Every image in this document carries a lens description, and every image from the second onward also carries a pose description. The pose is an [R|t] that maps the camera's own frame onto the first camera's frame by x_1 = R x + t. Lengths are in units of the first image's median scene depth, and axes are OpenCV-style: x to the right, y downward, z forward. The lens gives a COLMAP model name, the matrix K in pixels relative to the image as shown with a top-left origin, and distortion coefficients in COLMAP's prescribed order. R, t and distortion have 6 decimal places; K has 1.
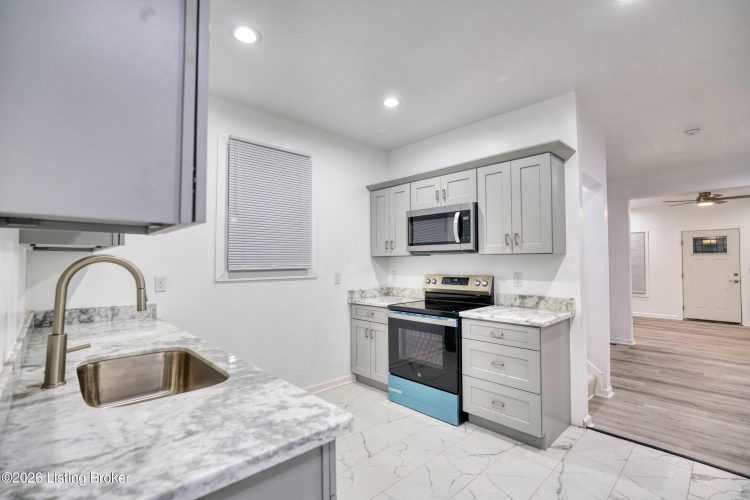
lens RADIAL K [[344.7, 0, 372.5], [0, 344.7, 253.4], [0, 0, 1]] dist [-0.014397, 0.008963]
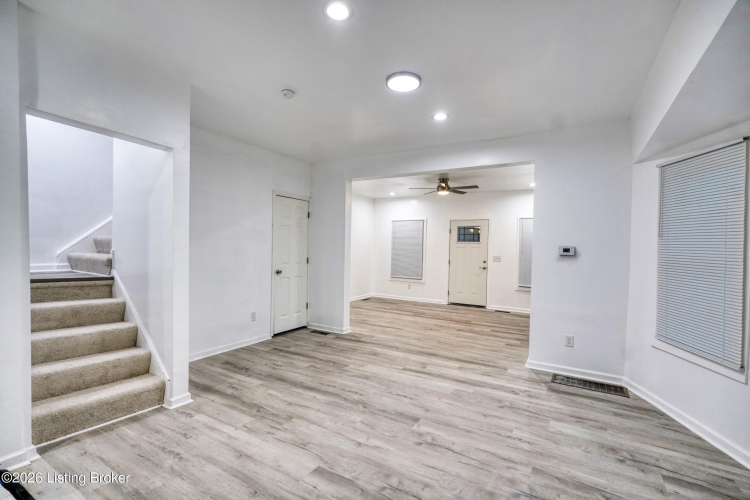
lens RADIAL K [[344.7, 0, 372.5], [0, 344.7, 253.4], [0, 0, 1]] dist [-0.014397, 0.008963]
pose [[0.964428, 0.016753, 0.263816, 1.061887], [-0.028100, 0.998832, 0.039297, 0.005170], [-0.262849, -0.045312, 0.963772, 0.114508]]
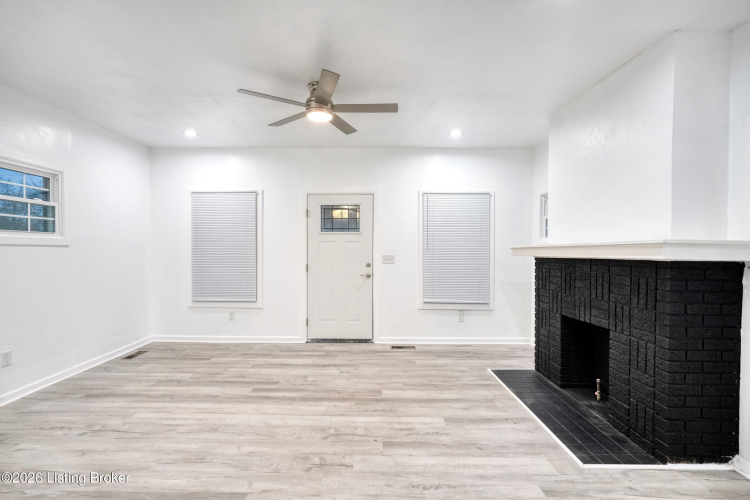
lens RADIAL K [[351.5, 0, 373.2], [0, 351.5, 254.9], [0, 0, 1]] dist [-0.020200, 0.011649]
pose [[0.696508, -0.014429, 0.717404, 1.462259], [-0.019504, 0.999048, 0.039031, 0.040844], [-0.717284, -0.041178, 0.695563, 1.320520]]
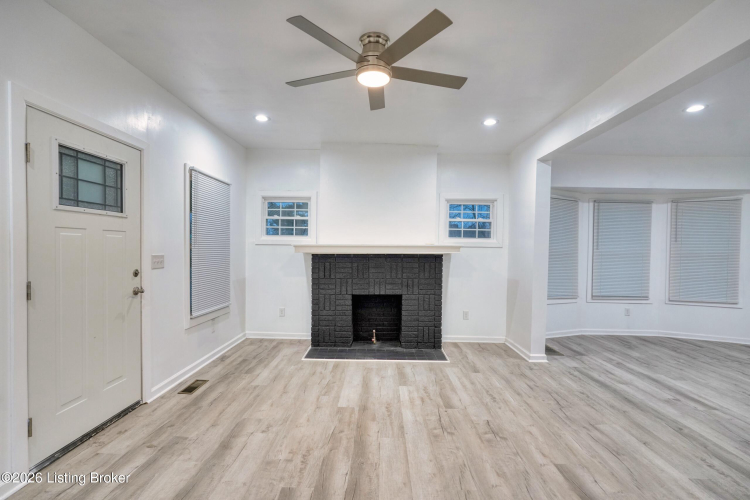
lens RADIAL K [[351.5, 0, 373.2], [0, 351.5, 254.9], [0, 0, 1]] dist [-0.020200, 0.011649]
pose [[-0.709617, -0.029131, 0.703985, 1.518806], [-0.037112, 0.999303, 0.003942, 0.076775], [-0.703610, -0.023329, -0.710203, 2.679147]]
